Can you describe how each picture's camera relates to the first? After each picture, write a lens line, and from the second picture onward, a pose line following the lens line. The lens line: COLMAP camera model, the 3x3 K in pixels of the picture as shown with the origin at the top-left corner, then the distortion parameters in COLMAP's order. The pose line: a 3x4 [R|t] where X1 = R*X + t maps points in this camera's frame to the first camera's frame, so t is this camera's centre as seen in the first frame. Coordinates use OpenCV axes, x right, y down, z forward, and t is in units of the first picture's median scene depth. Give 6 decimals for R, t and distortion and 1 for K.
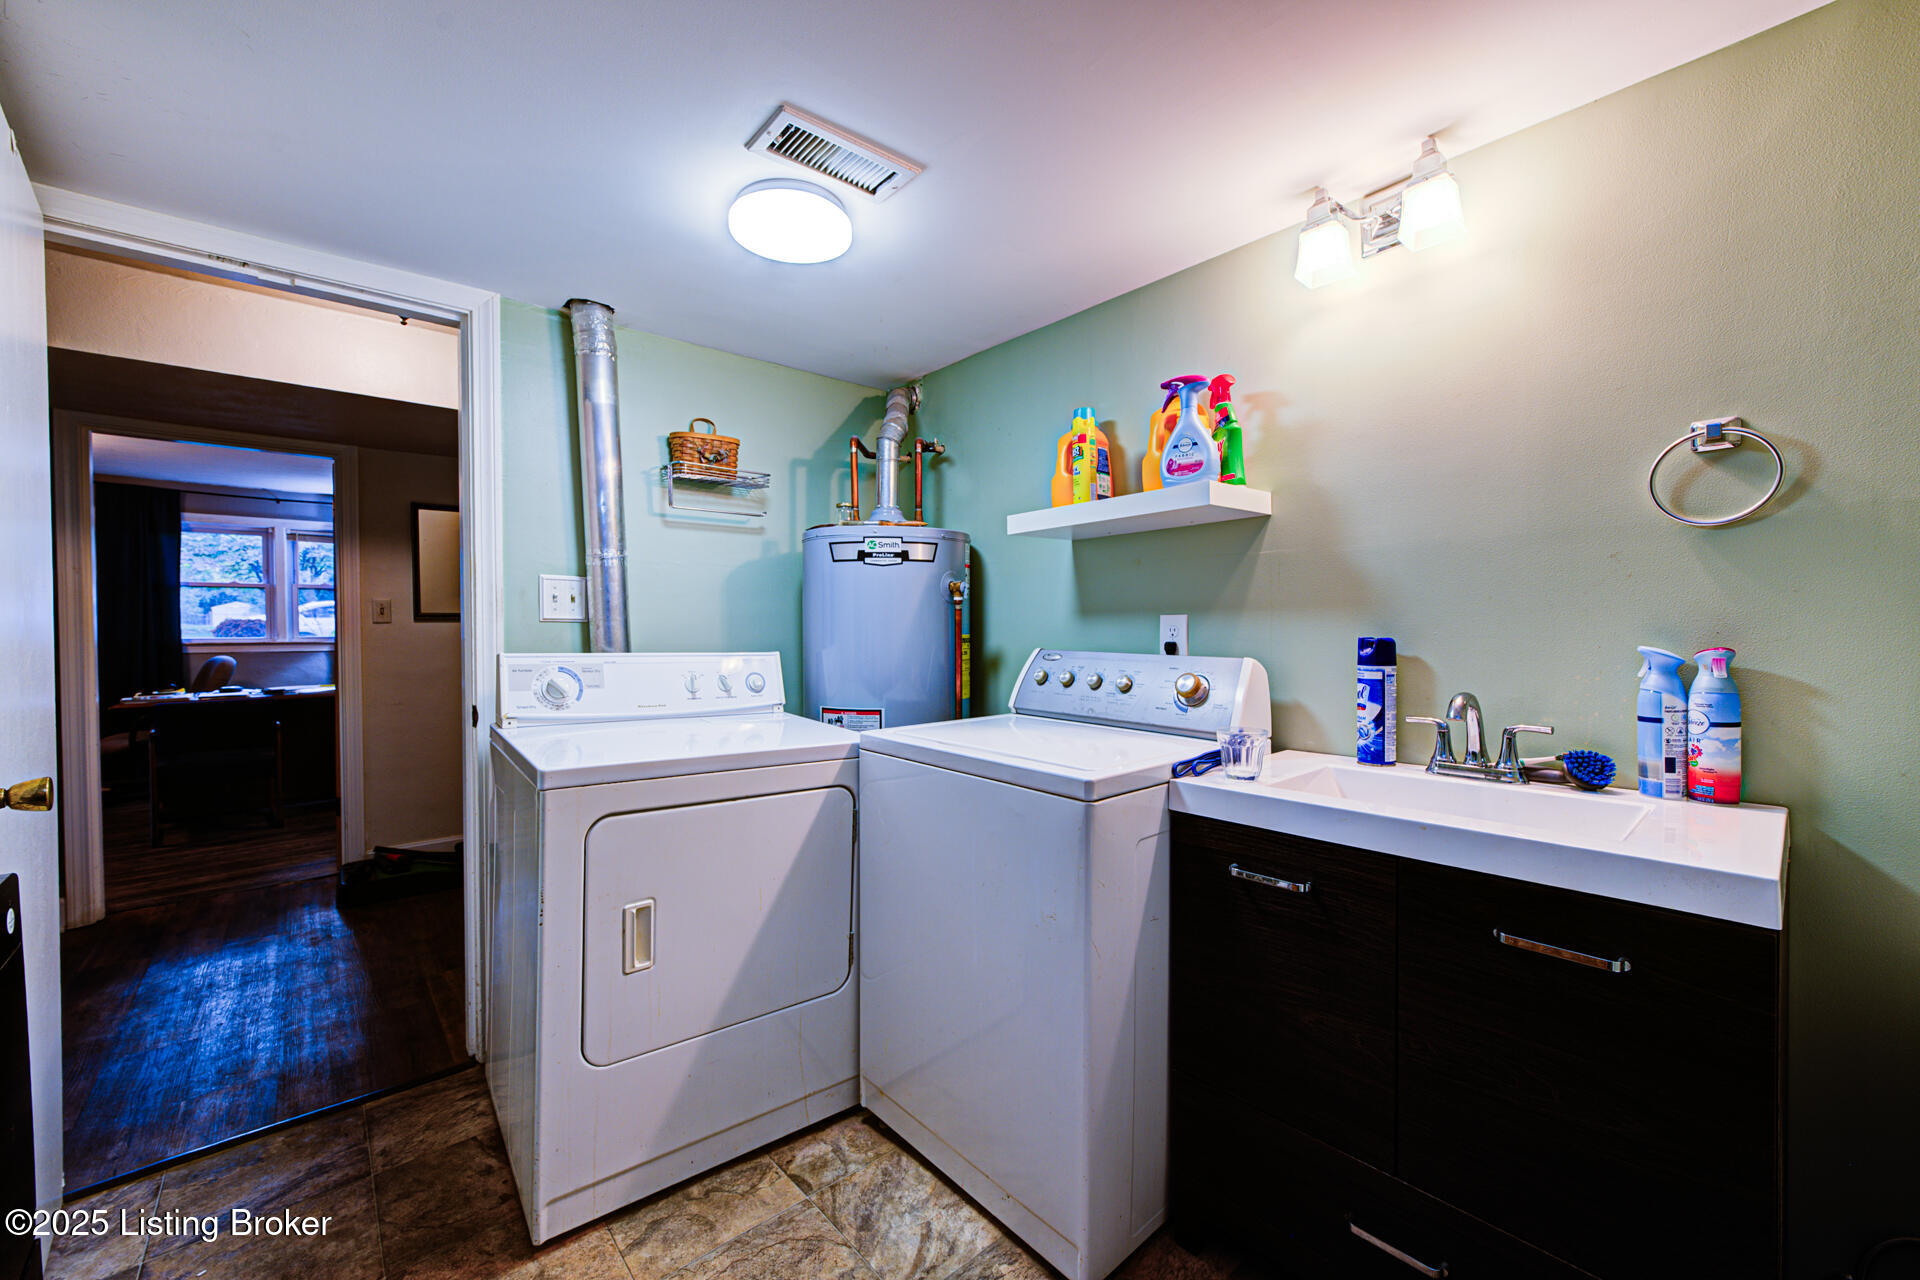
lens RADIAL K [[799.5, 0, 949.5], [0, 799.5, 641.1], [0, 0, 1]] dist [-0.000441, 0.000043]
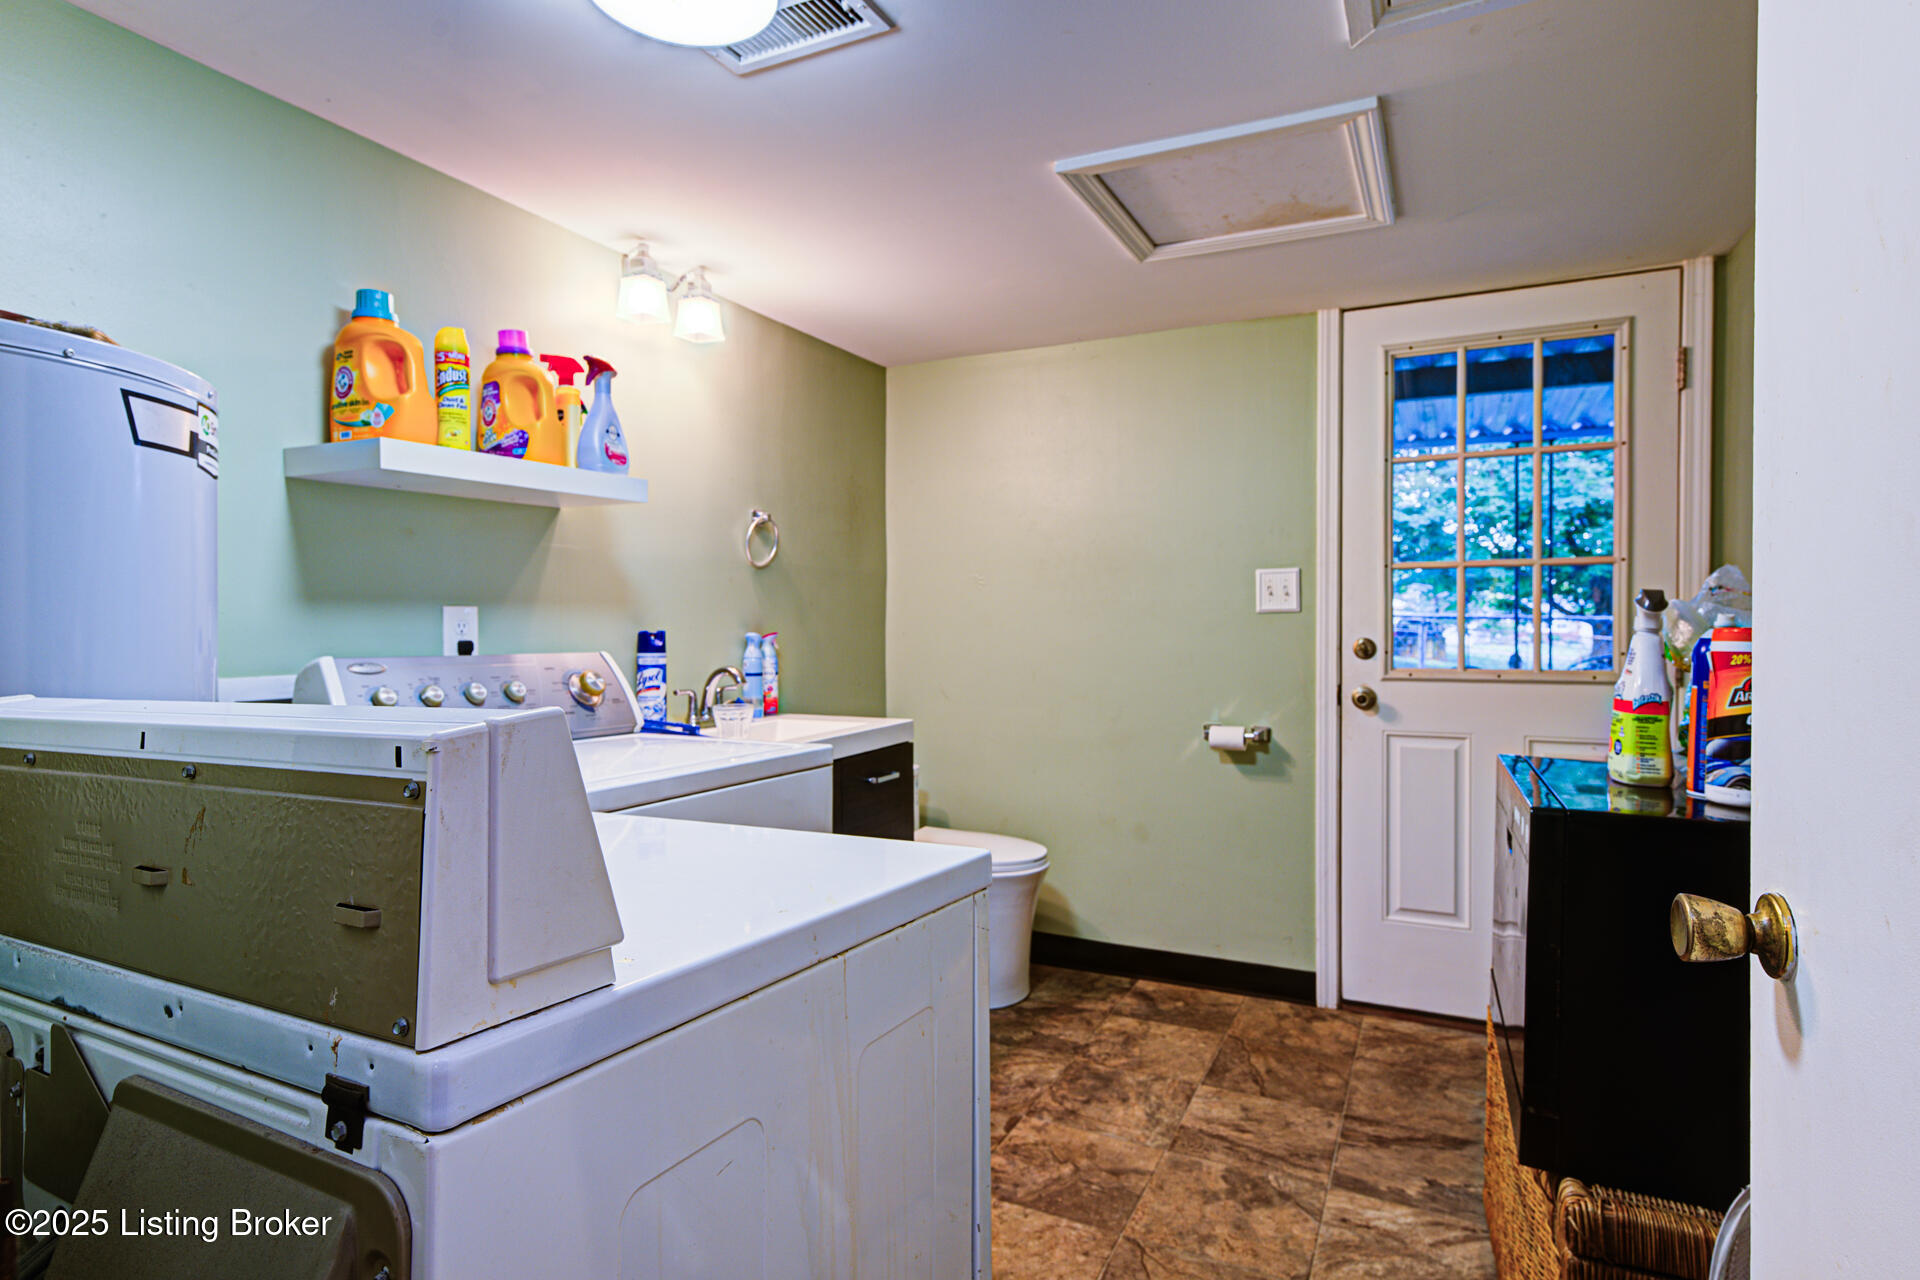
lens RADIAL K [[985.7, 0, 948.8], [0, 985.7, 630.3], [0, 0, 1]] dist [0.000113, 0.000010]
pose [[-0.440727, -0.013873, 0.897534, -0.891747], [0.011503, 0.999711, 0.021101, -0.026536], [-0.897567, 0.019624, -0.440440, 1.089551]]
